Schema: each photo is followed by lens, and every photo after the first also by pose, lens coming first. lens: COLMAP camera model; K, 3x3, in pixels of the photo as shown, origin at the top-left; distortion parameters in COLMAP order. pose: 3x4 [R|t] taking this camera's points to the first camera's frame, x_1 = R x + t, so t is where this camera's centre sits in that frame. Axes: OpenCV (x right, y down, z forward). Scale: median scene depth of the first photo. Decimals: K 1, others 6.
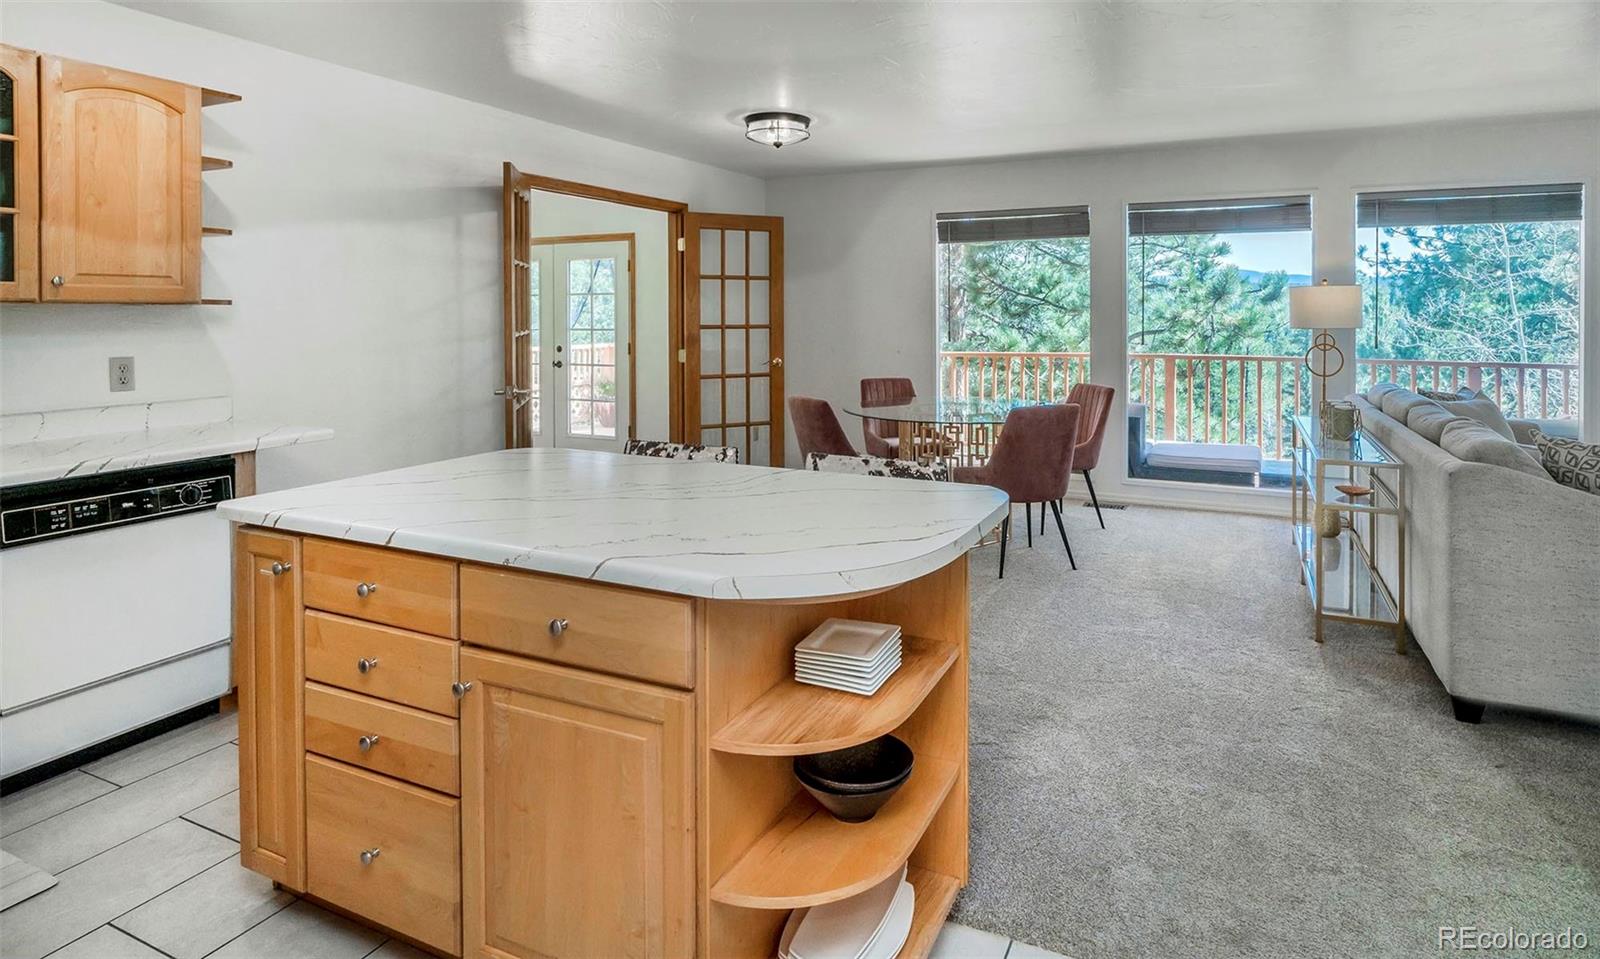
lens RADIAL K [[869.9, 0, 867.1], [0, 869.9, 314.7], [0, 0, 1]] dist [-0.003322, -0.000314]
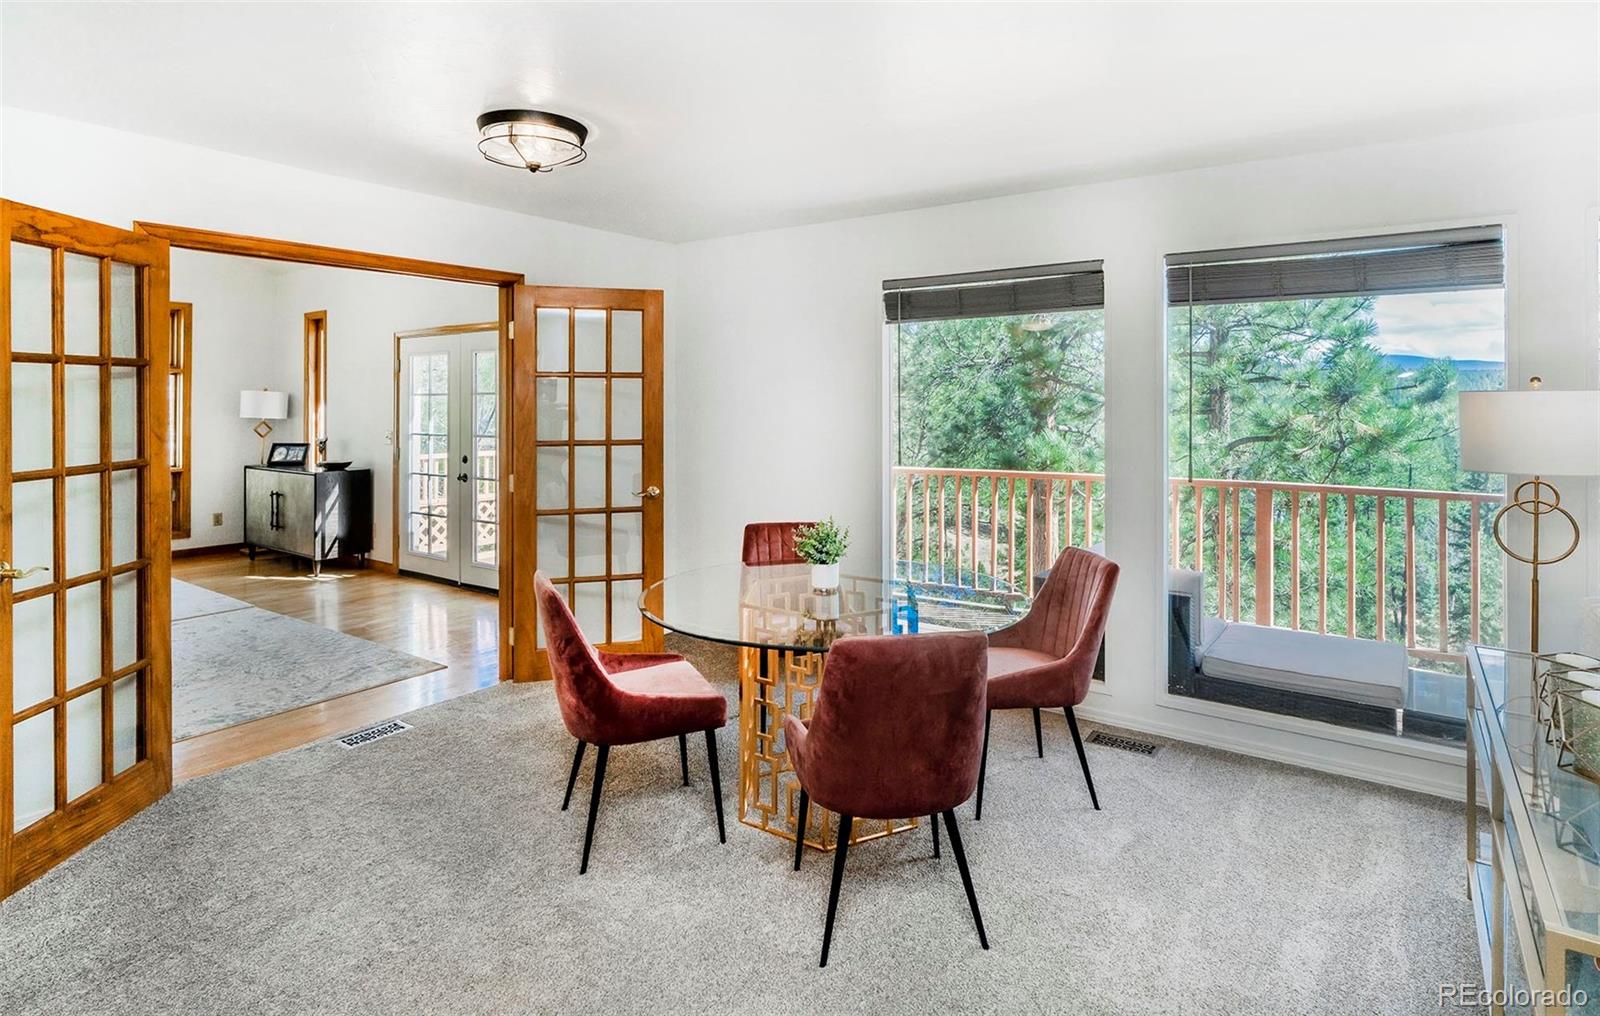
lens RADIAL K [[871.6, 0, 794.5], [0, 871.6, 394.3], [0, 0, 1]] dist [-0.002916, -0.000953]
pose [[0.979609, 0.001103, -0.200913, 0.163551], [-0.003563, 0.999923, -0.011886, -0.018934], [0.200884, 0.012359, 0.979537, 0.333904]]
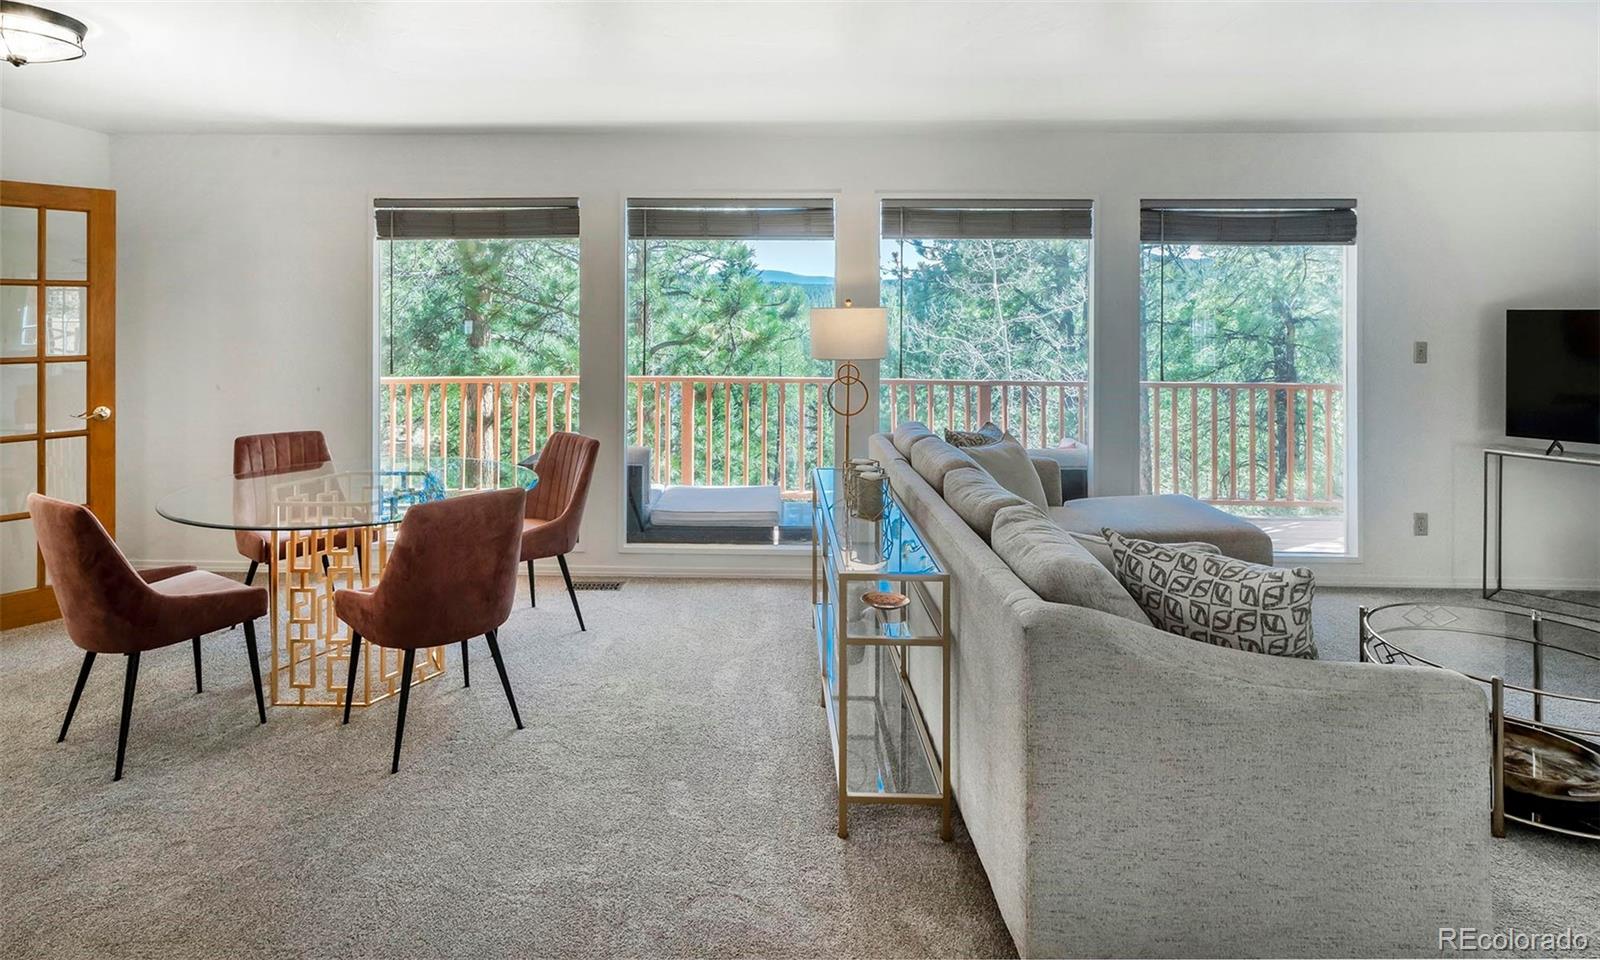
lens RADIAL K [[906.8, 0, 765.7], [0, 906.8, 313.8], [0, 0, 1]] dist [0.000640, 0.003037]
pose [[0.921945, 0.003354, 0.387307, 0.096258], [-0.002728, 0.999994, -0.002165, -0.020689], [-0.387312, 0.000940, 0.921948, 0.188865]]
